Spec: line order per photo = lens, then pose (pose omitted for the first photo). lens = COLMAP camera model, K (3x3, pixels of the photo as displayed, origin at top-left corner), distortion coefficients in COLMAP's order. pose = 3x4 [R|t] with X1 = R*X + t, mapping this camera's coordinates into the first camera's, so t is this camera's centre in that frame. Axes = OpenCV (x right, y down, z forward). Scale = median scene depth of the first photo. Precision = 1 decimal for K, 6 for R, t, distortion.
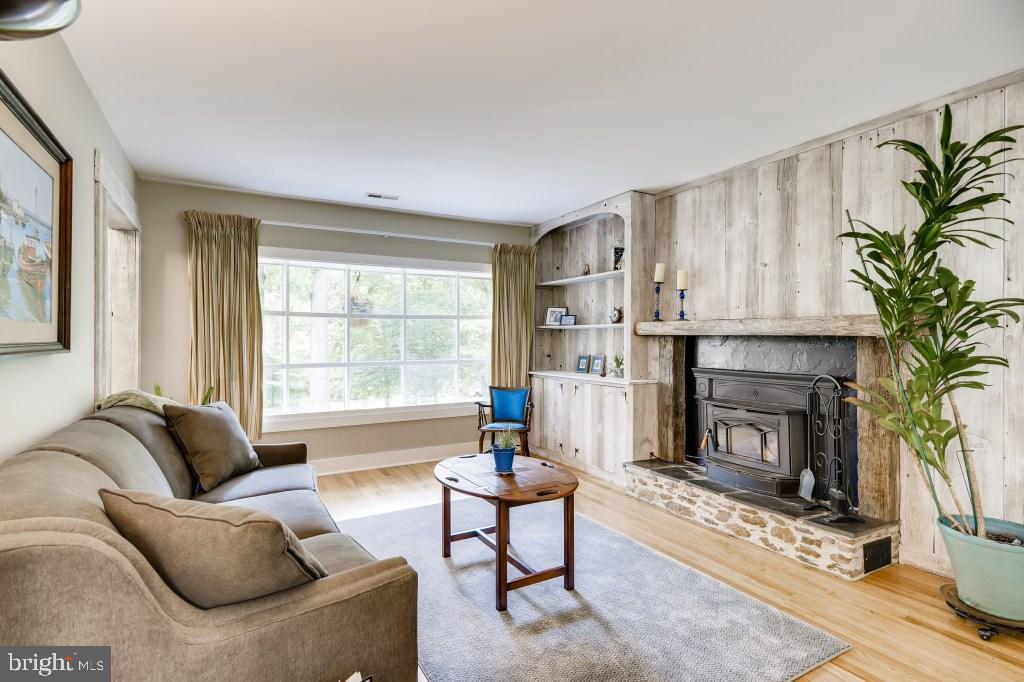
lens RADIAL K [[505.4, 0, 509.7], [0, 505.4, 336.8], [0, 0, 1]] dist [0.006333, -0.001303]
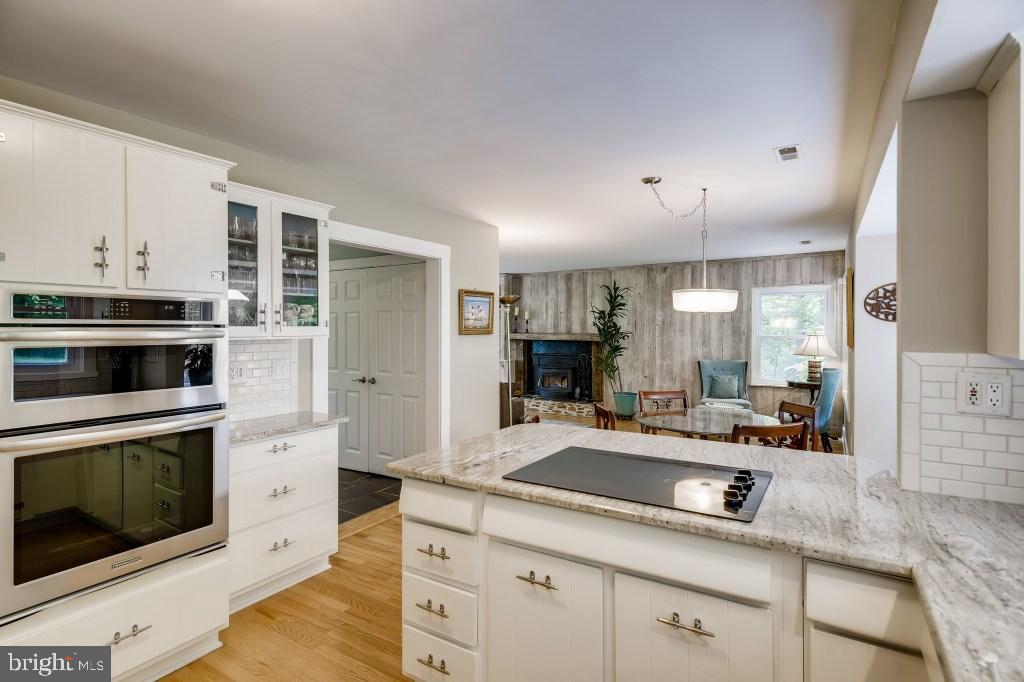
lens RADIAL K [[505.4, 0, 513.2], [0, 505.4, 332.5], [0, 0, 1]] dist [0.006333, -0.001303]
pose [[0.873397, -0.004472, 0.486988, -1.087593], [0.001656, 0.999979, 0.006212, -0.063880], [-0.487006, -0.004619, 0.873386, -1.278465]]
